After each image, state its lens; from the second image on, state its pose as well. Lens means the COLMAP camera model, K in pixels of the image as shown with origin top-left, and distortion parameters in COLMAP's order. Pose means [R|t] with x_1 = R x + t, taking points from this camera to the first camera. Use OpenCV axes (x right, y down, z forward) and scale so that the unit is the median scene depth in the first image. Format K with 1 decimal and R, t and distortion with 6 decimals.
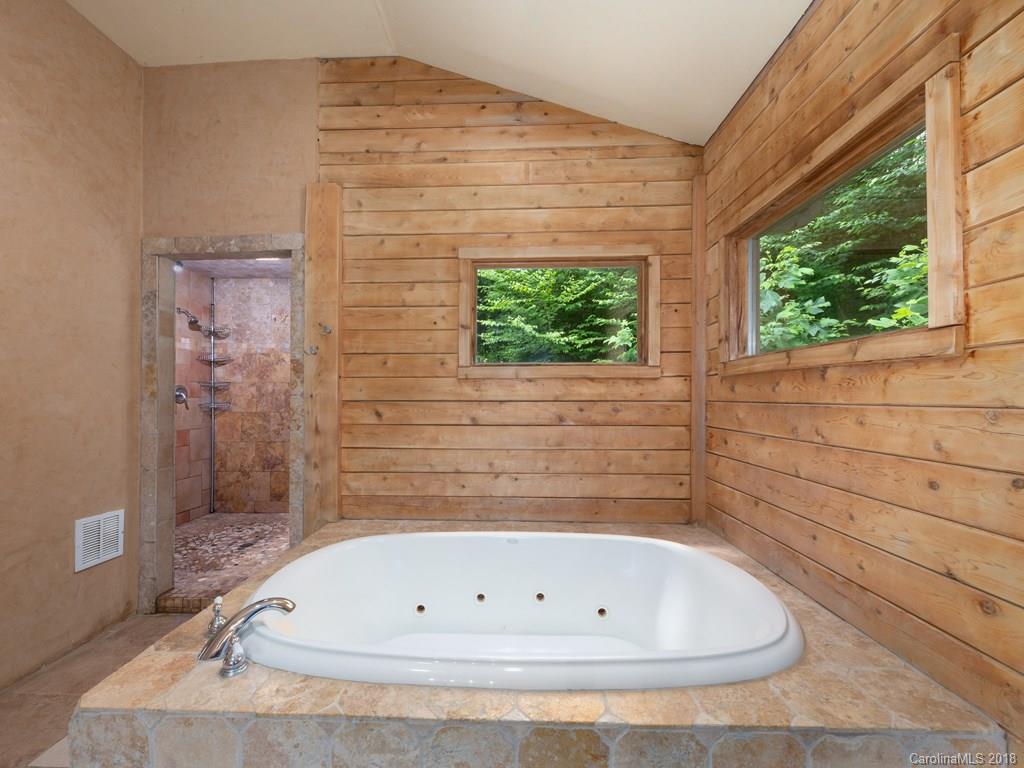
lens RADIAL K [[423.6, 0, 512.6], [0, 423.6, 400.8], [0, 0, 1]] dist [-0.000180, -0.000860]
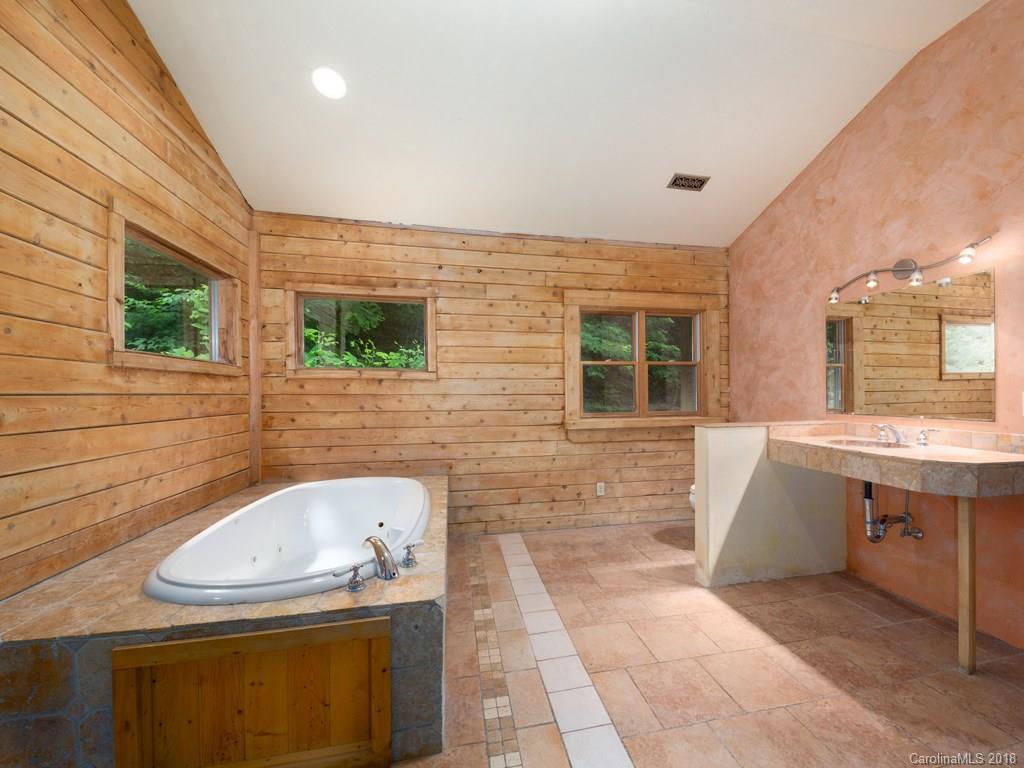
lens RADIAL K [[423.6, 0, 512.6], [0, 423.6, 400.8], [0, 0, 1]] dist [-0.000180, -0.000860]
pose [[-0.209469, -0.014016, 0.977715, -1.057849], [0.009523, 0.999821, 0.016373, 0.006211], [-0.977769, 0.012740, -0.209298, 0.455622]]
